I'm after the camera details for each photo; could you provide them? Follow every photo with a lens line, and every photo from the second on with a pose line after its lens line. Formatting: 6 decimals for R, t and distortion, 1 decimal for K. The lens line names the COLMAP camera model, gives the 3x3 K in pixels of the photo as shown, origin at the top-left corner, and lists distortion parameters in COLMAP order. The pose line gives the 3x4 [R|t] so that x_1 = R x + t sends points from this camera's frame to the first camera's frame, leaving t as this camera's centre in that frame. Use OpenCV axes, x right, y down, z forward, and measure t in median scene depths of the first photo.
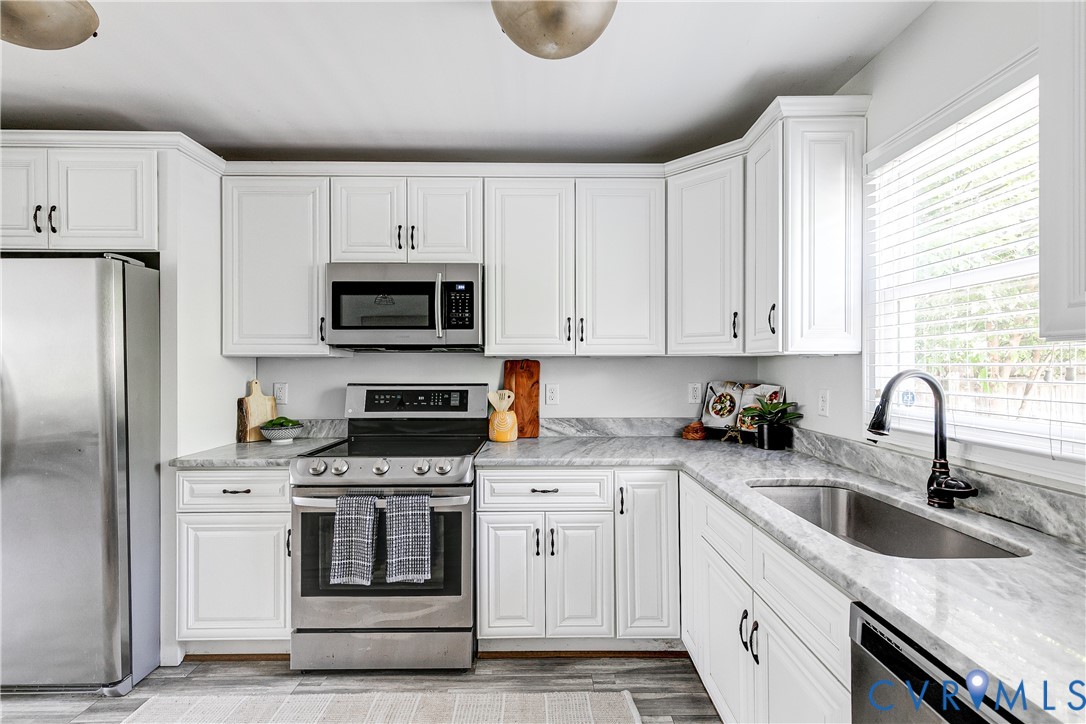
lens RADIAL K [[489.7, 0, 545.8], [0, 489.7, 366.0], [0, 0, 1]] dist [0.004673, 0.000554]
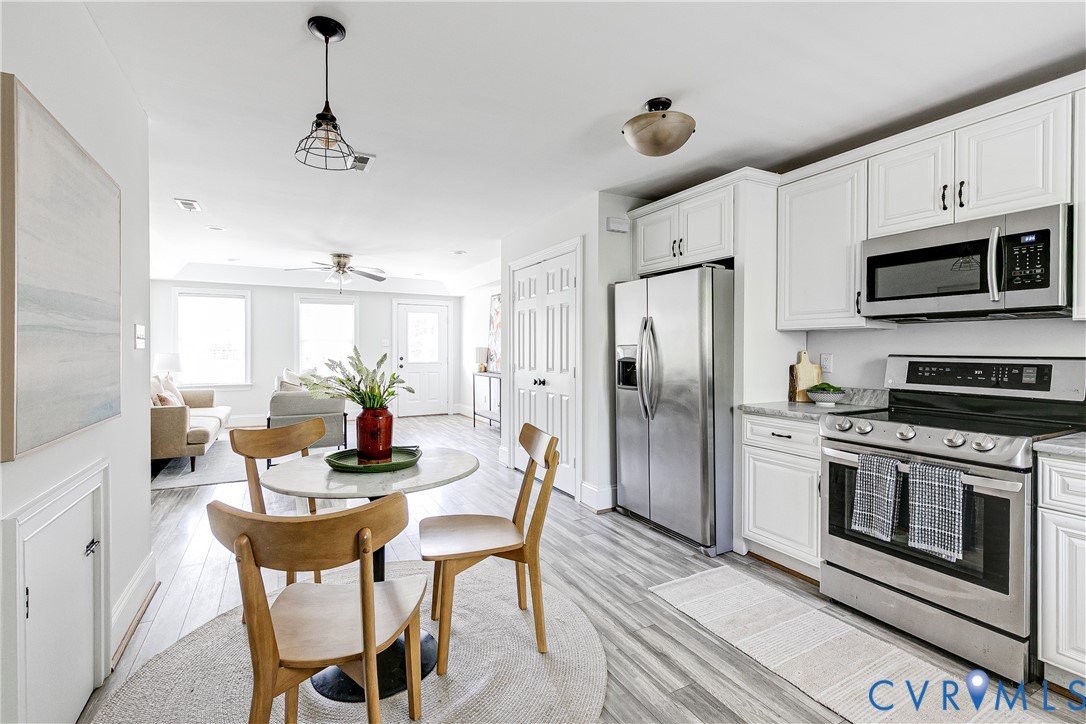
lens RADIAL K [[489.7, 0, 546.2], [0, 489.7, 350.8], [0, 0, 1]] dist [0.004673, 0.000554]
pose [[0.466086, 0.006948, -0.884712, 0.206869], [-0.004184, 0.999975, 0.005649, 0.031527], [0.884730, 0.001068, 0.466103, -0.128956]]
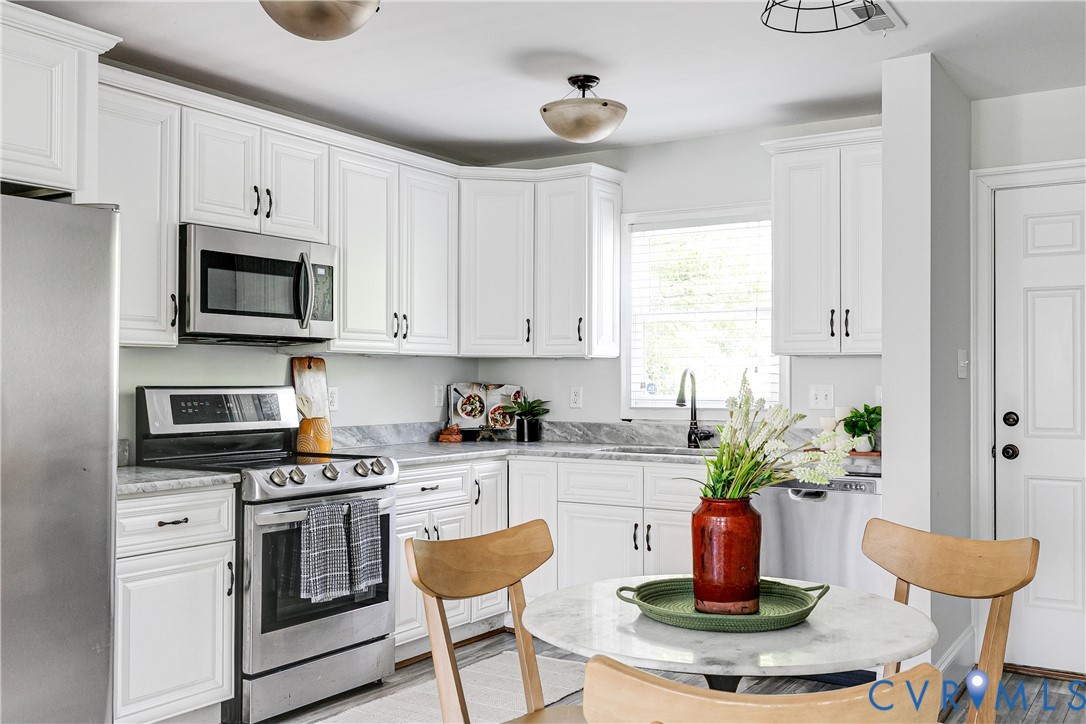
lens RADIAL K [[1059.0, 0, 541.1], [0, 1059.0, 370.7], [0, 0, 1]] dist [0.004378, 0.000000]
pose [[0.550764, 0.009177, 0.834610, -1.691845], [-0.001243, 0.999947, -0.010175, 0.035355], [-0.834660, 0.004566, 0.550747, -0.386636]]
